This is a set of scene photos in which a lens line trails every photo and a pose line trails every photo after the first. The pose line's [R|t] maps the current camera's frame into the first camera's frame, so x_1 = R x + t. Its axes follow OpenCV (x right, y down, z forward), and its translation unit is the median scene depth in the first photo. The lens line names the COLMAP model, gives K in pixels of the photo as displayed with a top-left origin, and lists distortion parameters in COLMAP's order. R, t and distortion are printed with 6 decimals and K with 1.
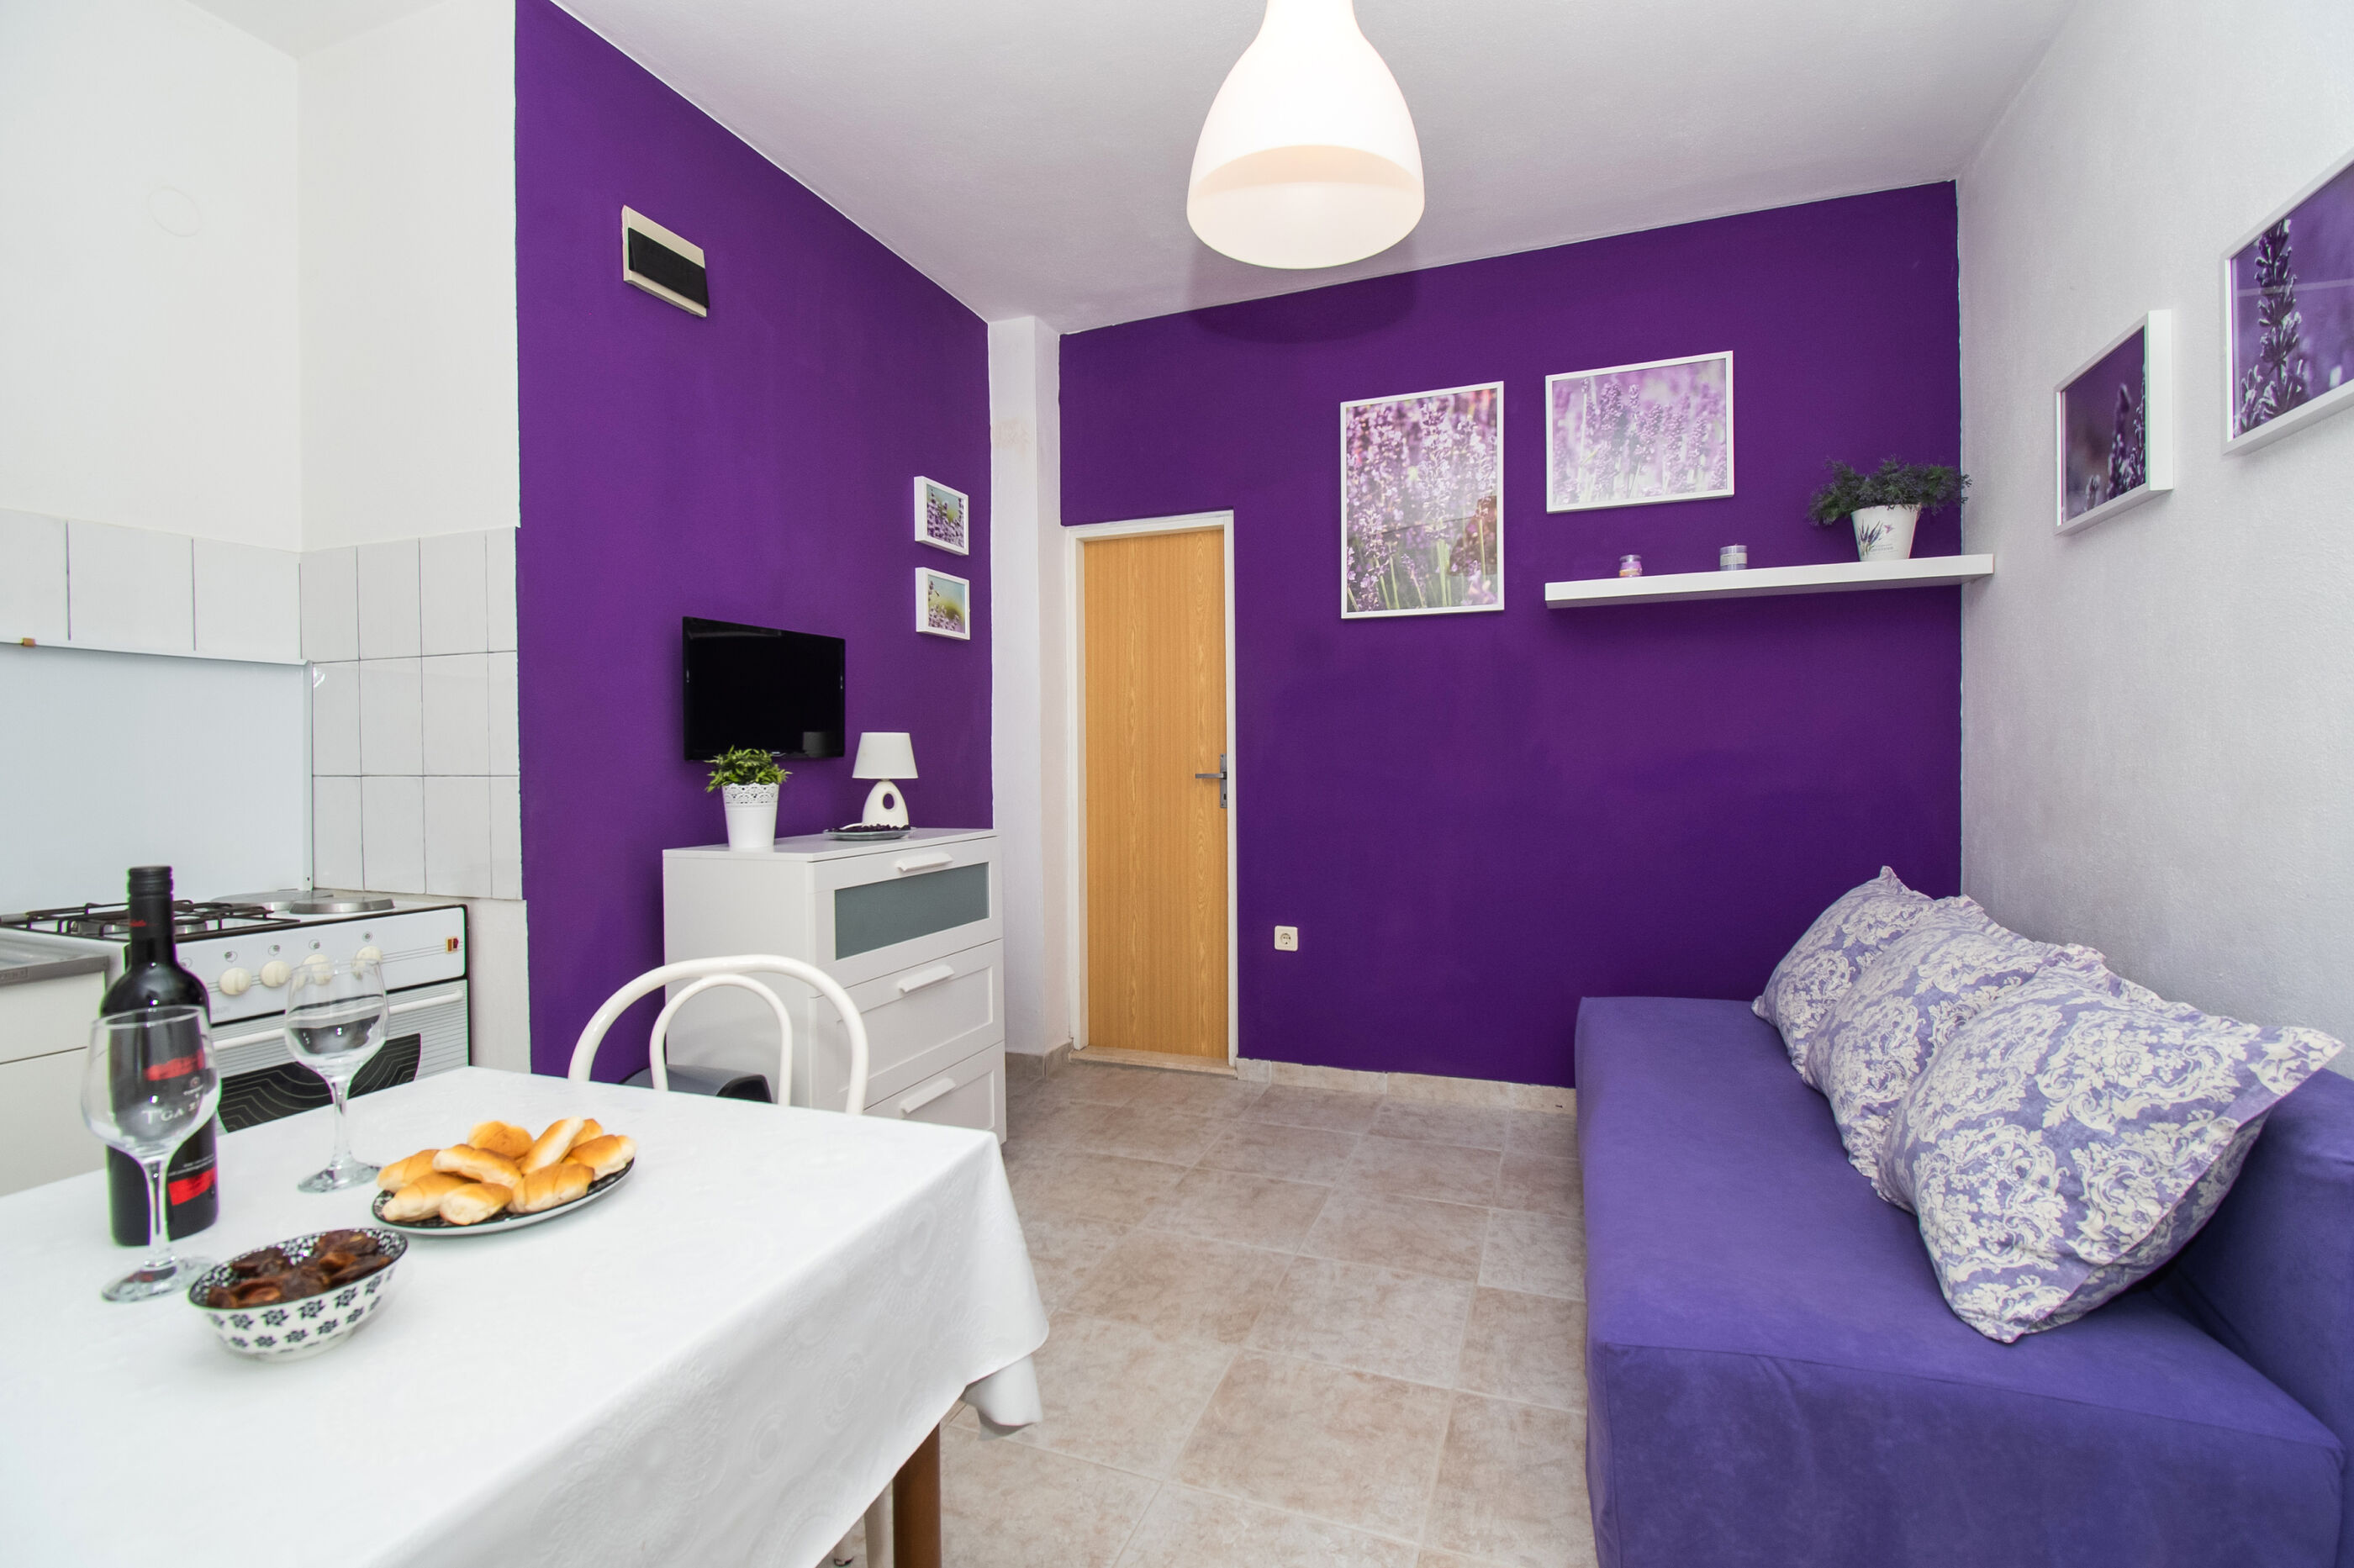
lens RADIAL K [[1098.1, 0, 1182.3], [0, 1098.1, 822.7], [0, 0, 1]] dist [0.002611, -0.000133]
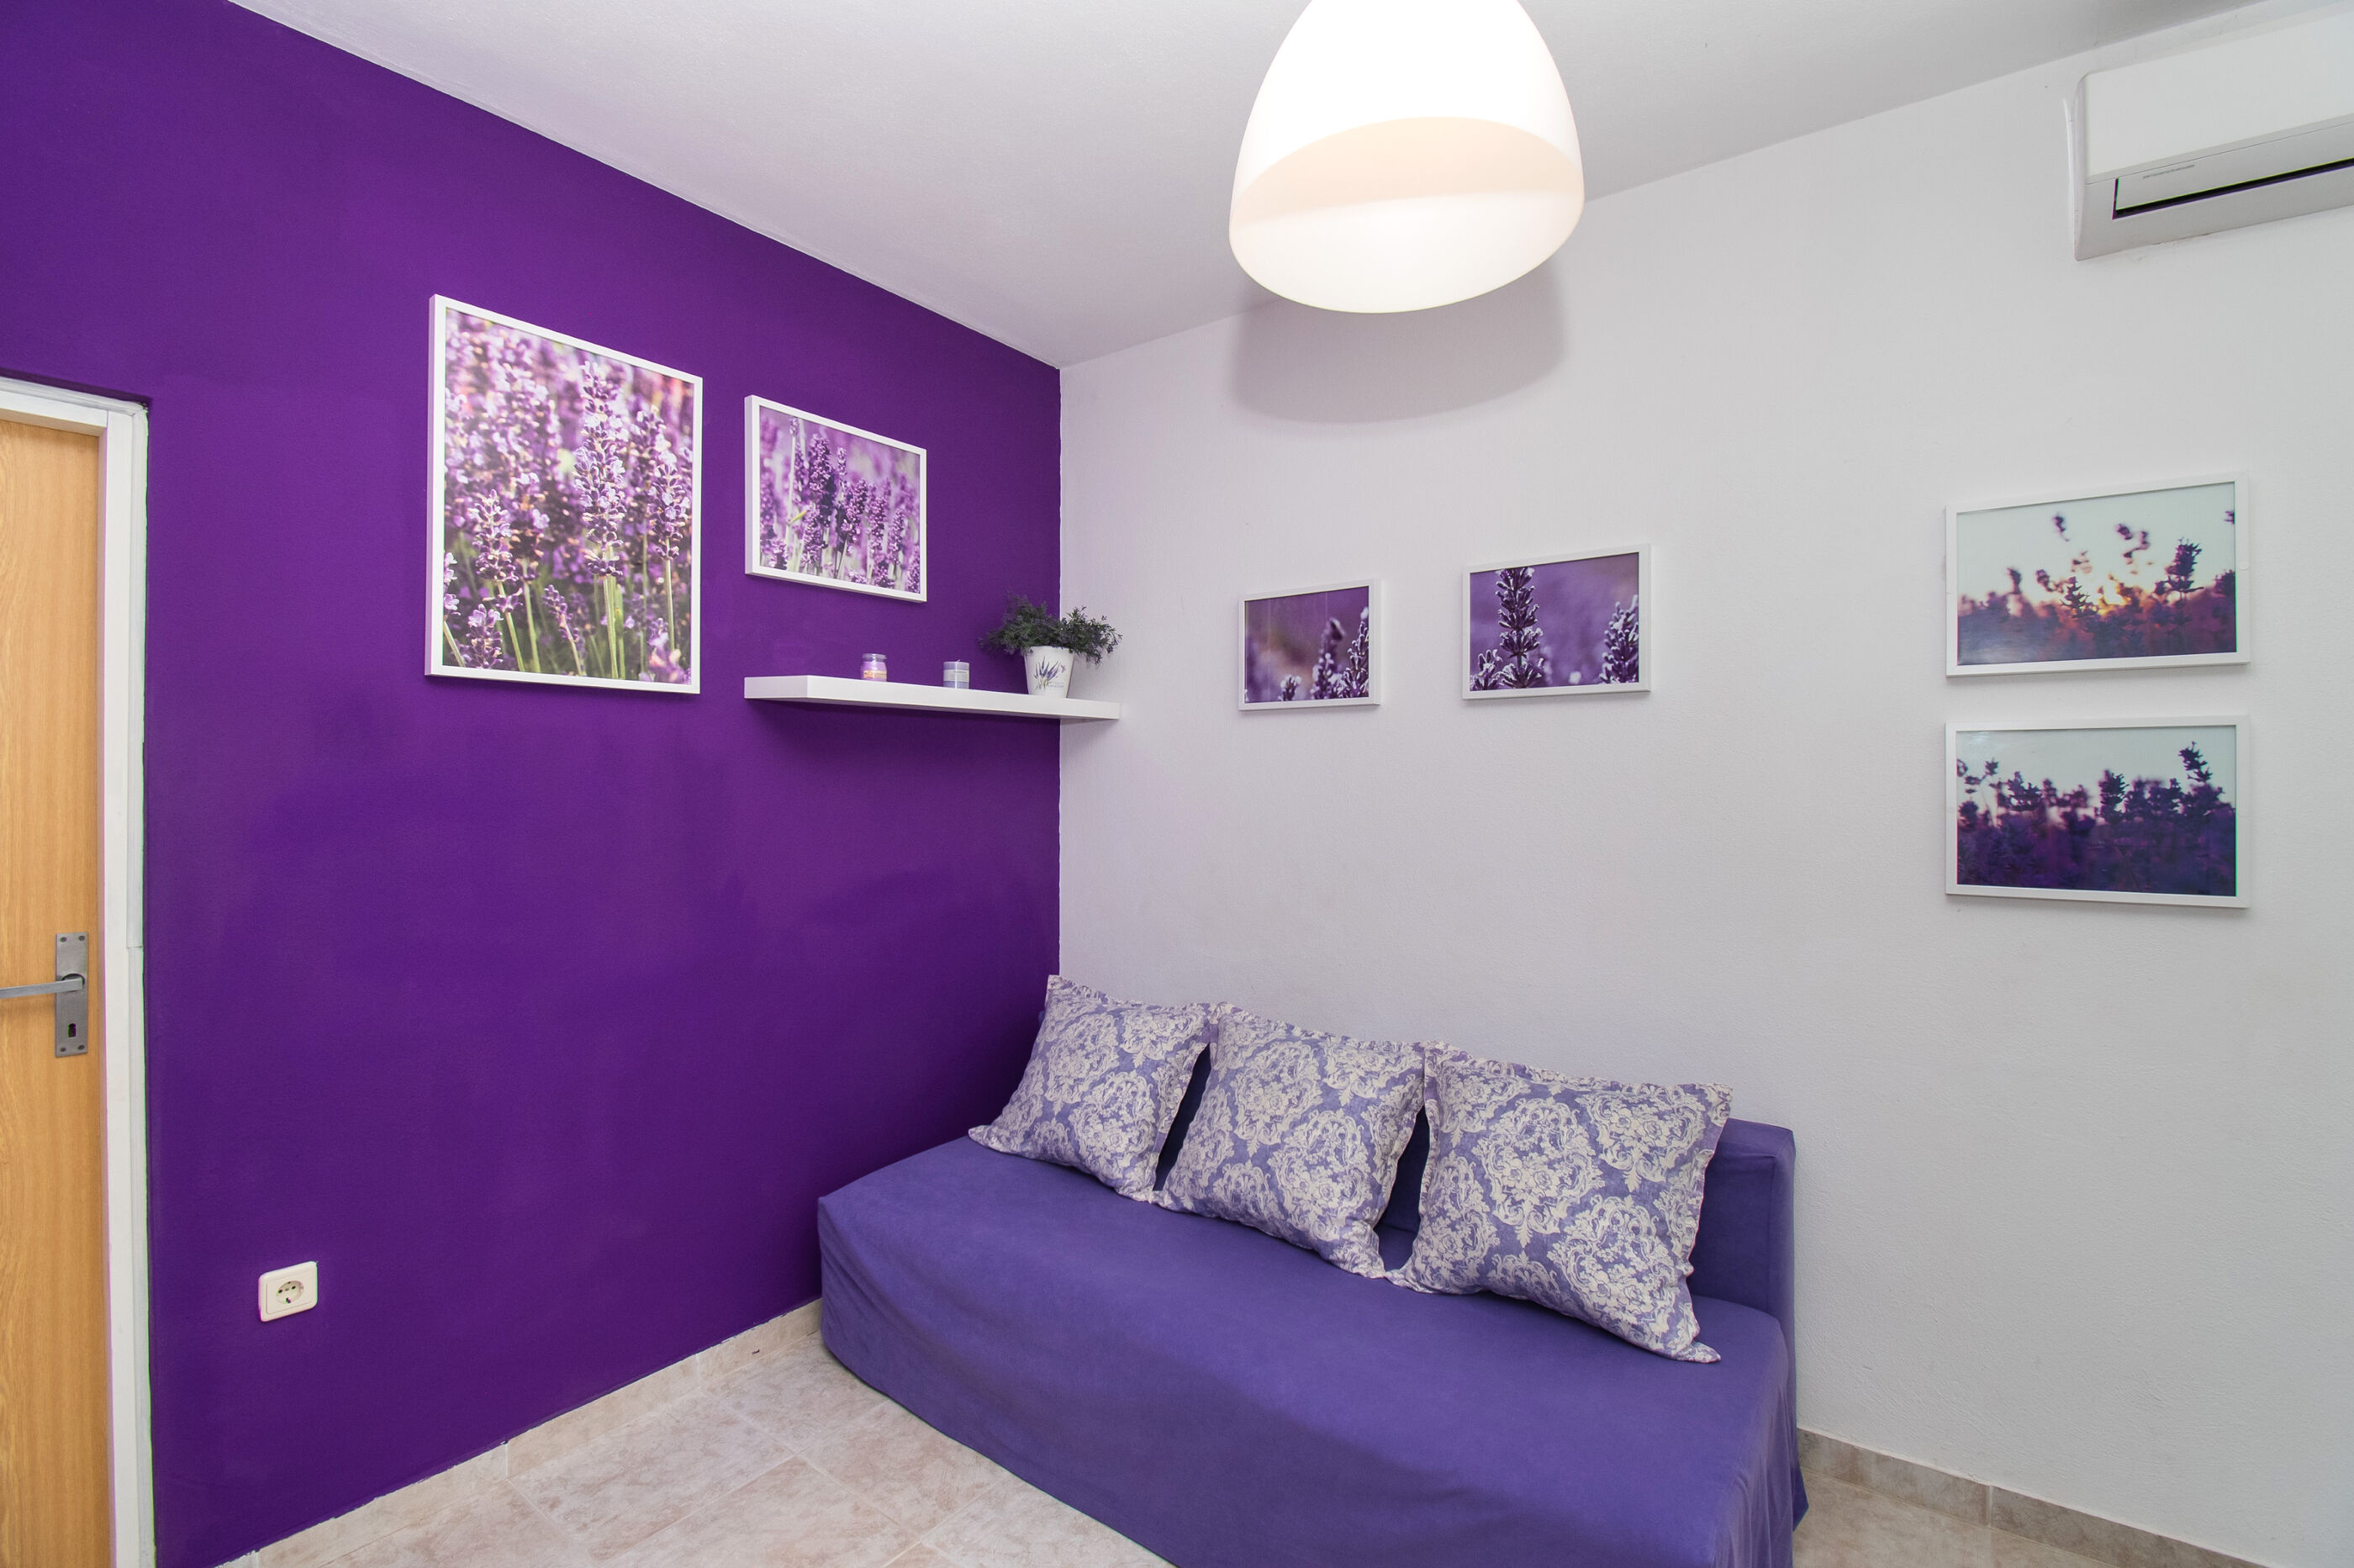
lens RADIAL K [[1025.7, 0, 1160.7], [0, 1025.7, 769.3], [0, 0, 1]] dist [-0.011578, -0.000519]
pose [[0.294710, 0.019662, 0.955385, -0.246885], [0.037426, 0.998784, -0.032100, -0.113503], [-0.954854, 0.045216, 0.293615, 0.523934]]
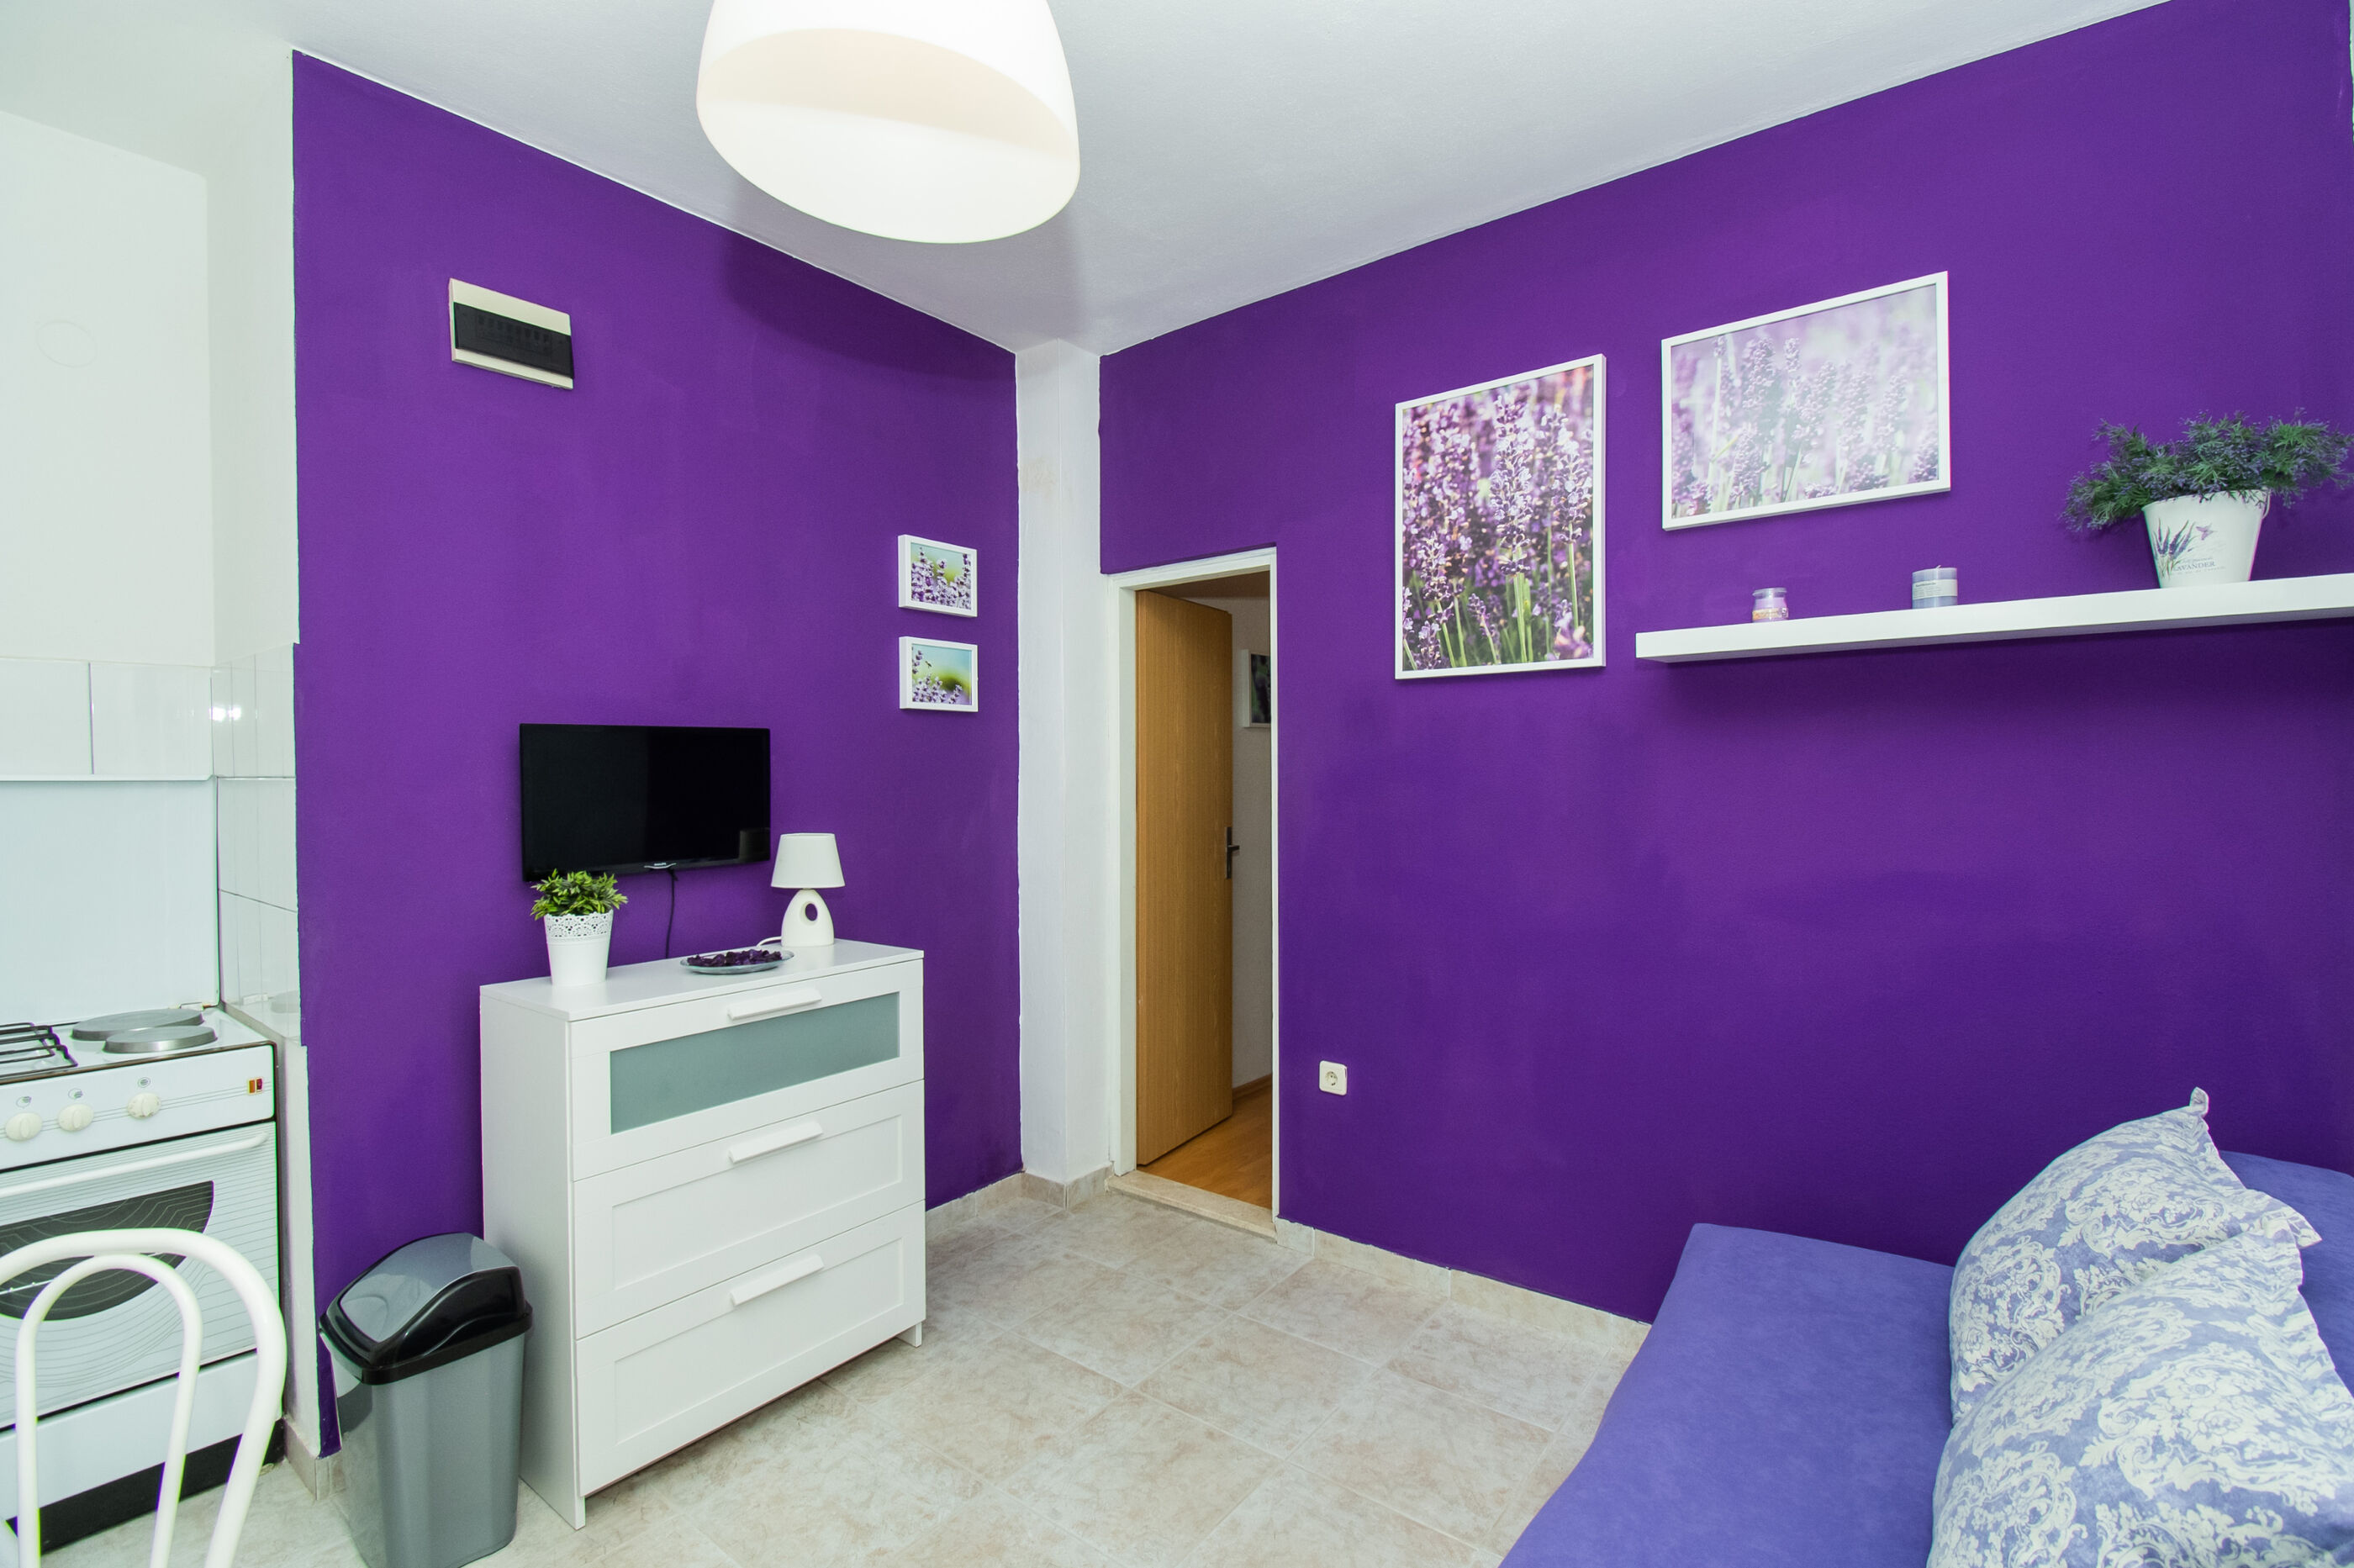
lens RADIAL K [[1086.9, 0, 1175.1], [0, 1086.9, 818.7], [0, 0, 1]] dist [0.011256, -0.016980]
pose [[0.953933, 0.013585, -0.299712, 0.239410], [-0.016955, 0.999819, -0.008648, -0.081025], [0.299540, 0.013331, 0.953991, 0.226748]]
